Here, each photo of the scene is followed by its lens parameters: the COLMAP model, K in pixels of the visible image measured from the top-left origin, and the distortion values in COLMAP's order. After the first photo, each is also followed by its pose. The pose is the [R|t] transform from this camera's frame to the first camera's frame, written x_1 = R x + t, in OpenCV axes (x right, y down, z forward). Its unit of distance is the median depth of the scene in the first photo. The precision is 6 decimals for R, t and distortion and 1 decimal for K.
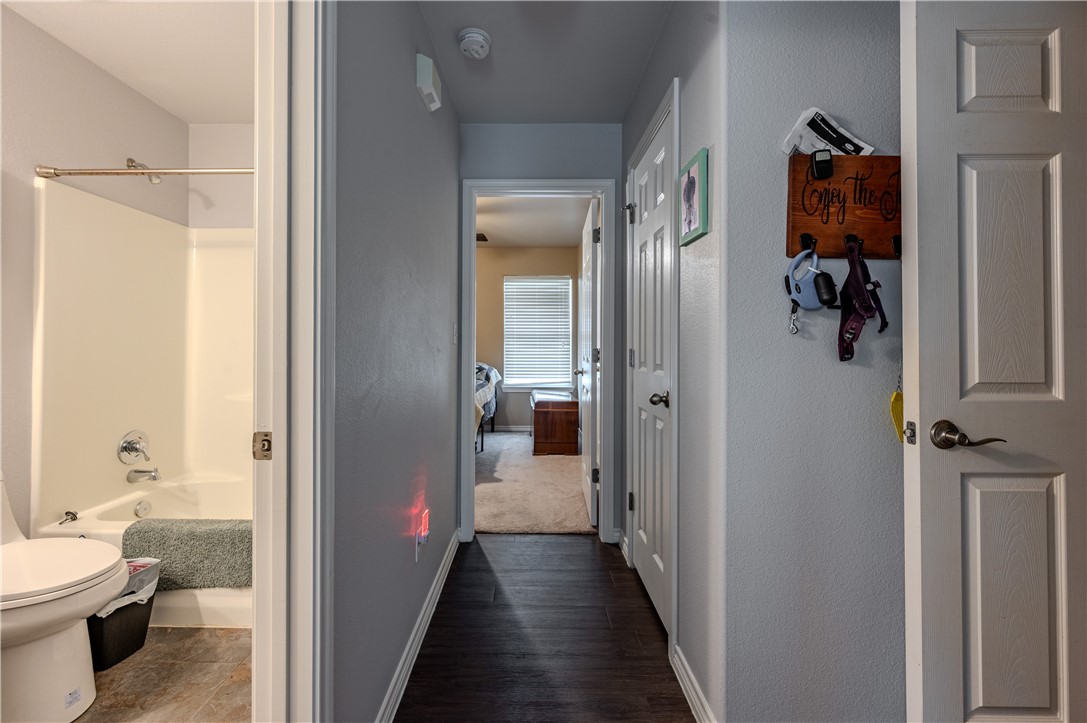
lens RADIAL K [[427.8, 0, 515.2], [0, 427.8, 341.1], [0, 0, 1]] dist [0.000649, -0.000777]
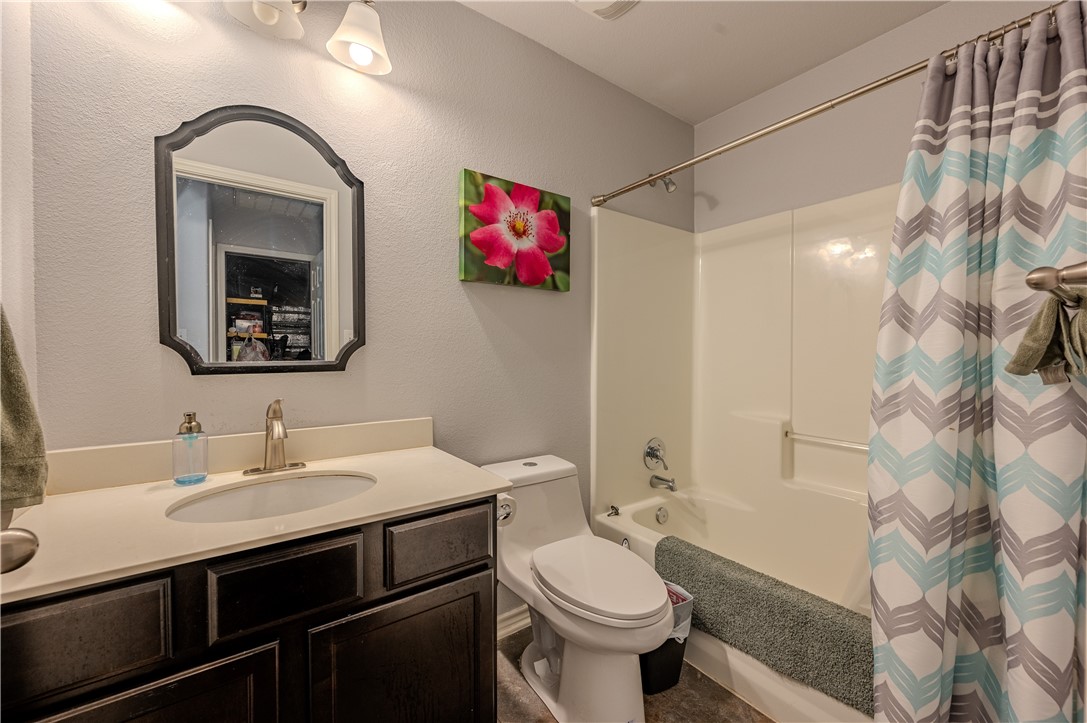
lens RADIAL K [[427.8, 0, 538.5], [0, 427.8, 360.3], [0, 0, 1]] dist [0.000649, -0.000777]
pose [[0.594437, 0.013851, -0.804023, -0.282151], [0.007545, 0.999712, 0.022800, -0.004313], [0.804106, -0.019620, 0.594162, 0.200356]]
